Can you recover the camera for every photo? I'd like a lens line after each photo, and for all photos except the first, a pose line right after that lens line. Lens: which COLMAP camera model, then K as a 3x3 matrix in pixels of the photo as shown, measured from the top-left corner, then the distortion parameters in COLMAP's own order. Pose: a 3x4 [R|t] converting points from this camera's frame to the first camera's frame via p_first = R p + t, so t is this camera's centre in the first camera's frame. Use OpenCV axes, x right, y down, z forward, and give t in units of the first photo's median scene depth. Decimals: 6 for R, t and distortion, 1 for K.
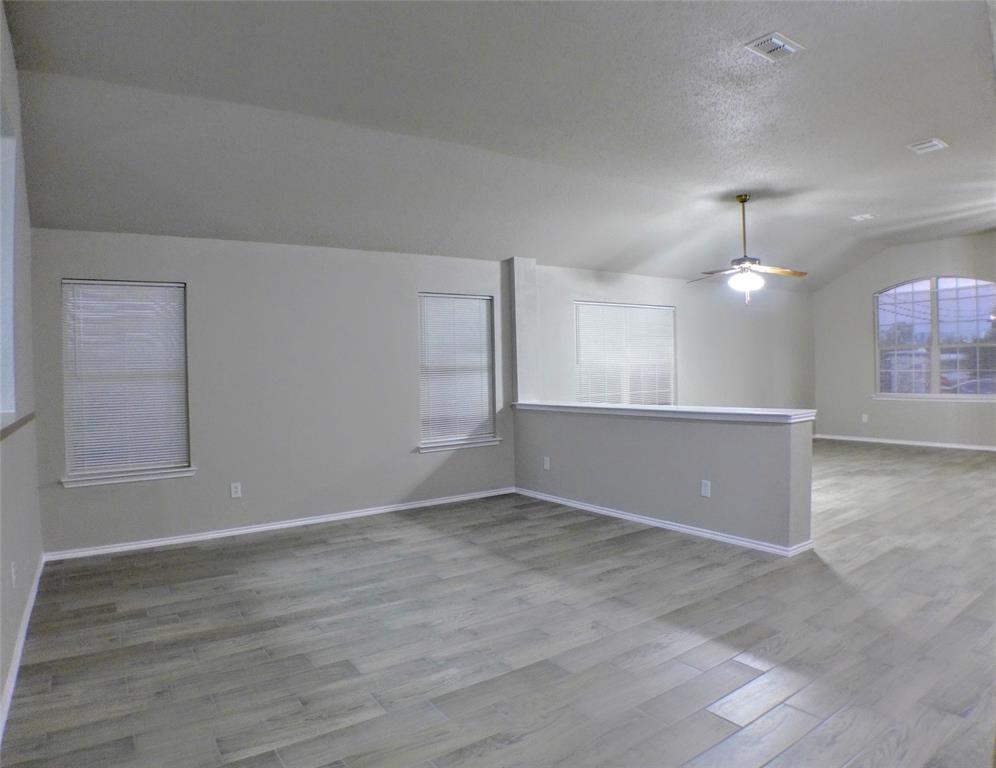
lens RADIAL K [[621.3, 0, 498.0], [0, 621.3, 384.0], [0, 0, 1]] dist [-0.106940, 0.000946]
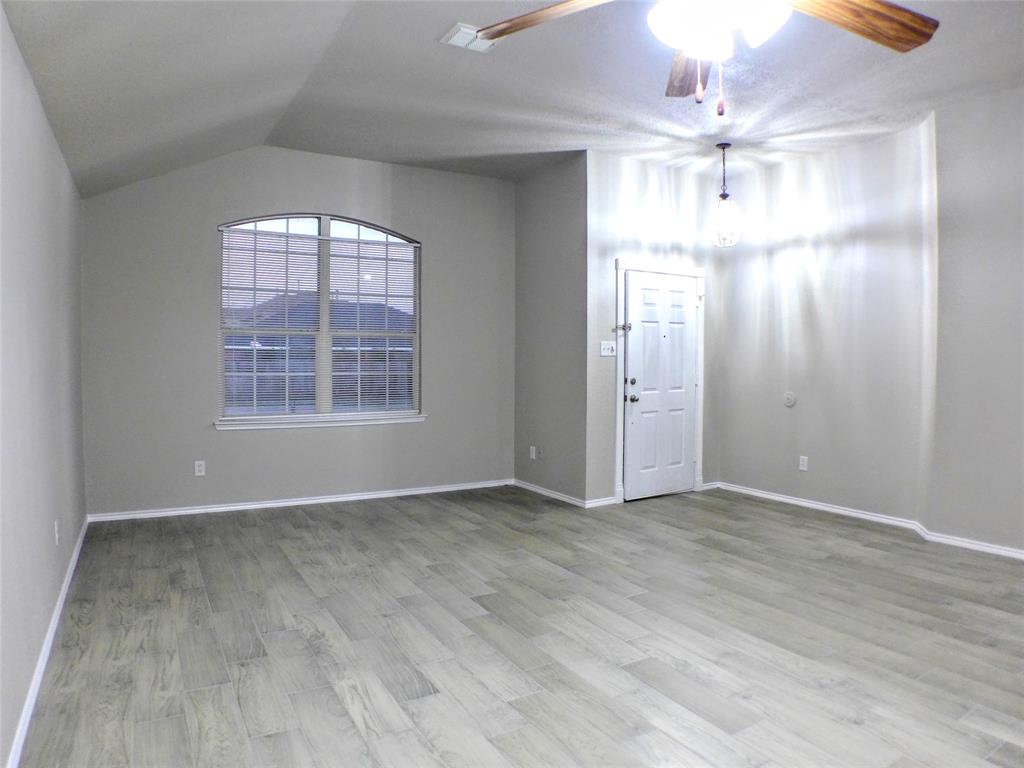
lens RADIAL K [[618.7, 0, 512.0], [0, 618.7, 384.0], [0, 0, 1]] dist [-0.116159, 0.017652]
pose [[0.057329, -0.010230, 0.998303, 0.284463], [0.016339, 0.999823, 0.009307, -0.030448], [-0.998222, 0.015777, 0.057486, 1.535300]]
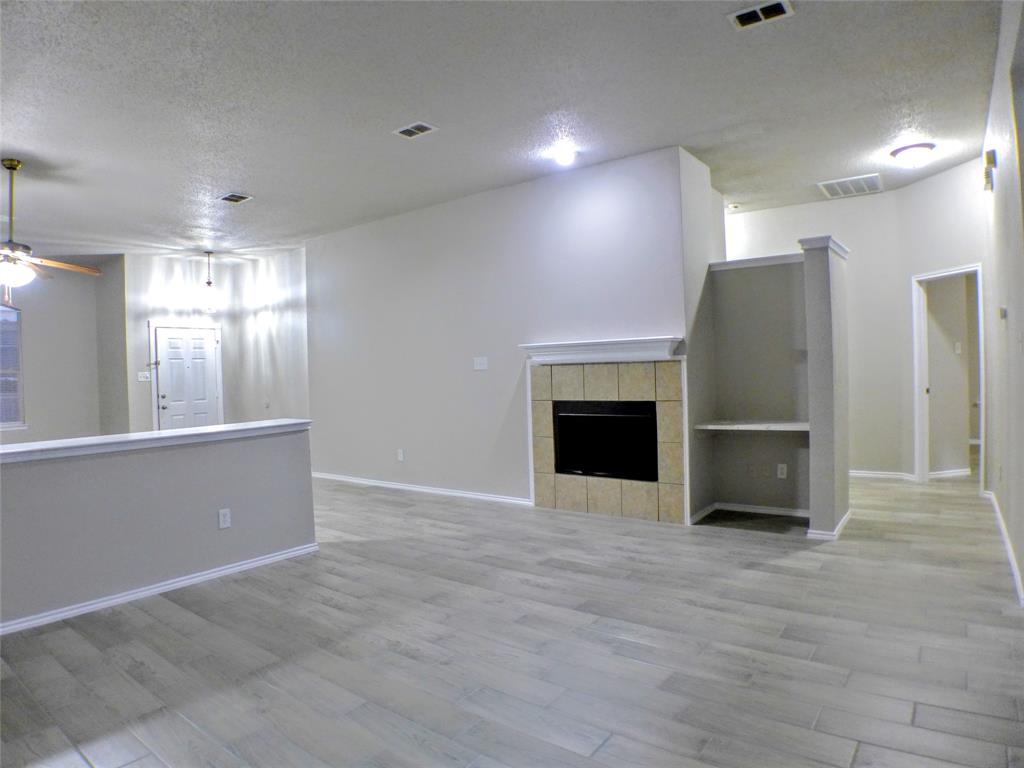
lens RADIAL K [[618.7, 0, 512.0], [0, 618.7, 384.0], [0, 0, 1]] dist [-0.116159, 0.017652]
pose [[-0.319197, 0.016477, 0.947545, -0.639067], [0.058422, 0.998289, 0.002321, 0.000393], [-0.945886, 0.056099, -0.319613, 0.918281]]
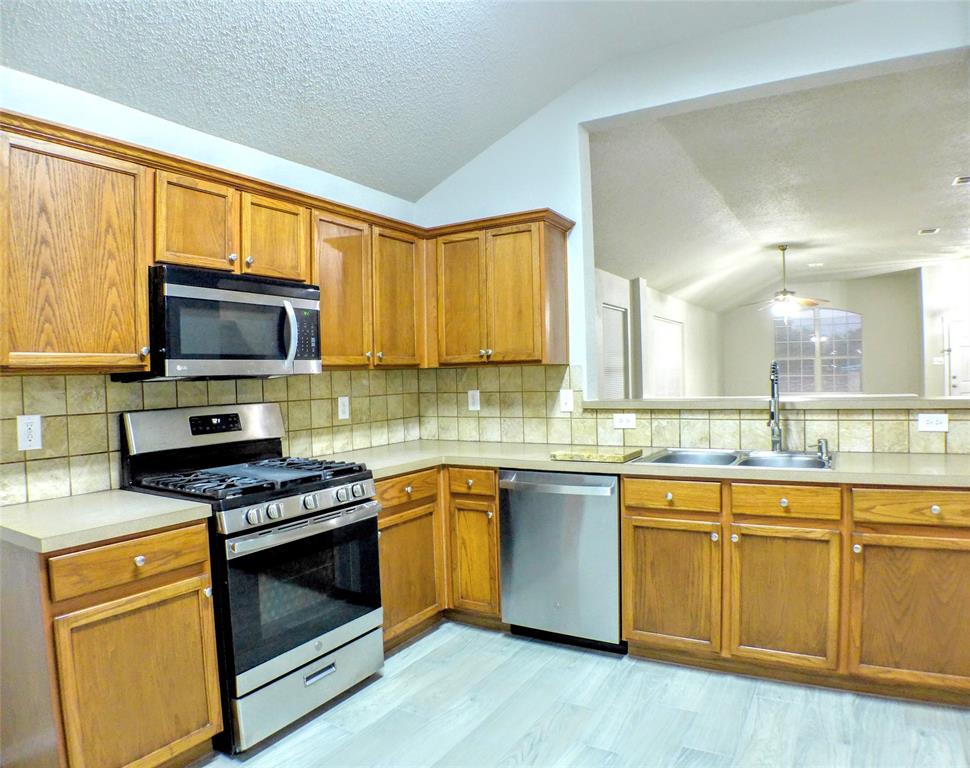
lens RADIAL K [[617.0, 0, 513.9], [0, 617.0, 385.2], [0, 0, 1]] dist [-0.119597, 0.023435]
pose [[0.898632, -0.003004, 0.438692, -1.058792], [0.012397, 0.999751, -0.018550, 0.033895], [-0.438527, 0.022109, 0.898446, 0.068835]]
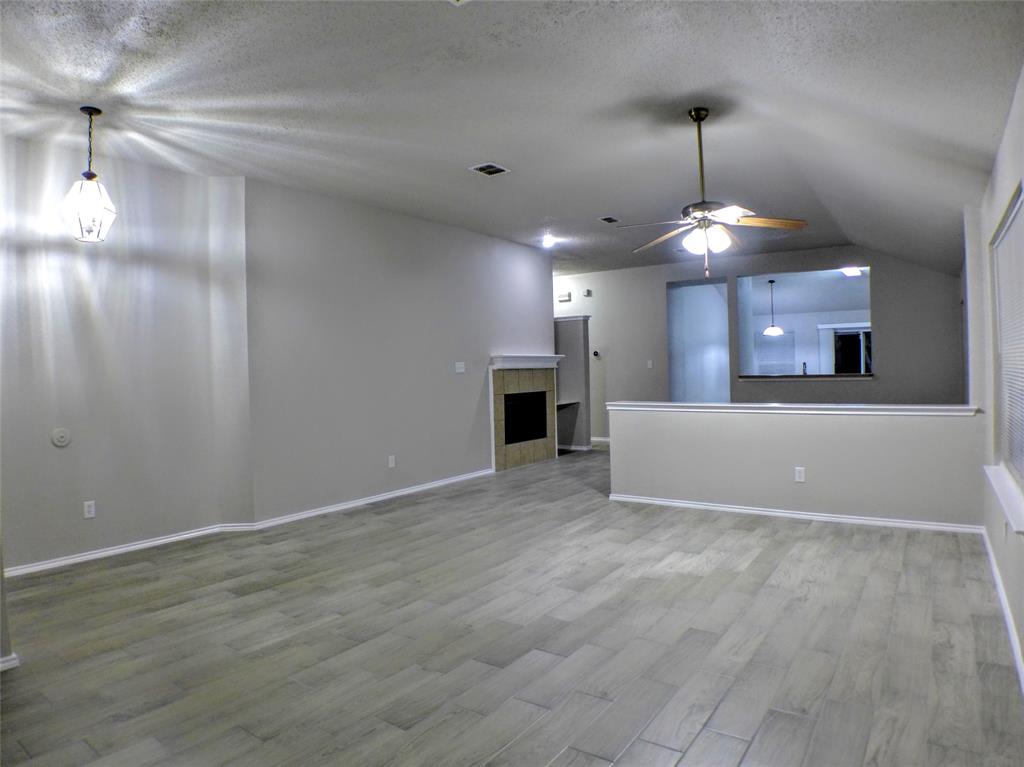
lens RADIAL K [[584.8, 0, 512.0], [0, 584.8, 383.5], [0, 0, 1]] dist [-0.100815, 0.008575]
pose [[-0.947826, 0.060014, -0.313089, 1.107896], [0.047427, 0.997737, 0.047670, -0.074159], [0.315241, 0.030334, -0.948527, 2.125680]]
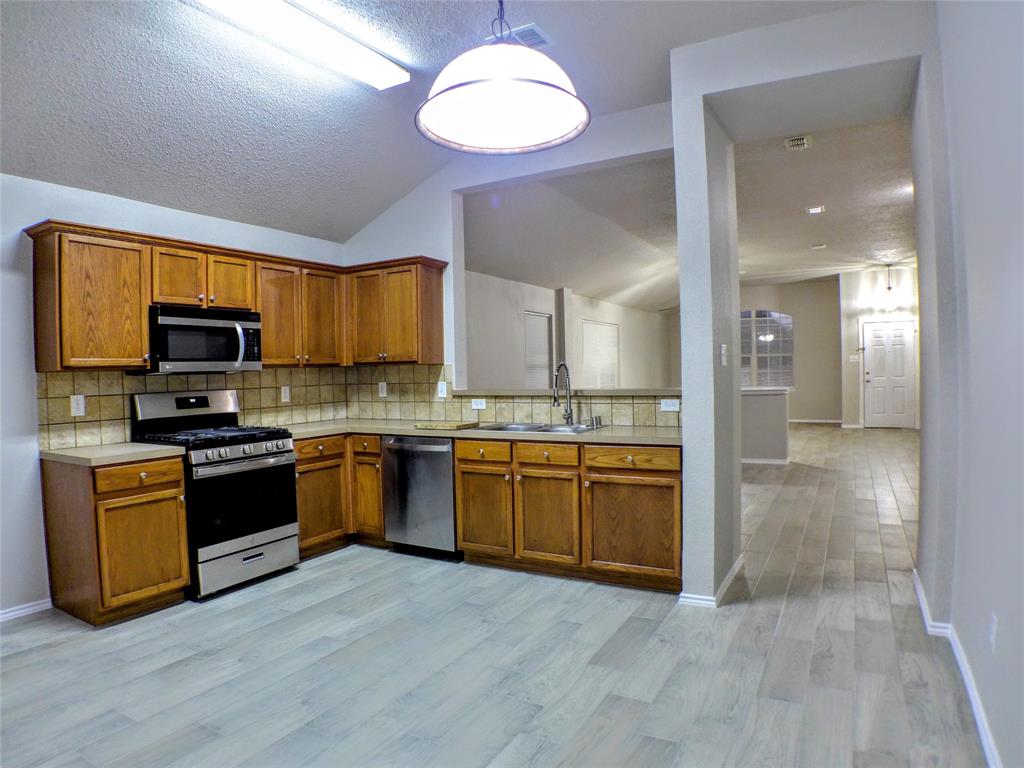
lens RADIAL K [[618.7, 0, 512.0], [0, 618.7, 384.0], [0, 0, 1]] dist [-0.116159, 0.017652]
pose [[0.901749, -0.002493, 0.432253, -1.018548], [0.008172, 0.999903, -0.011281, 0.043341], [-0.432183, 0.013705, 0.901682, -0.311684]]
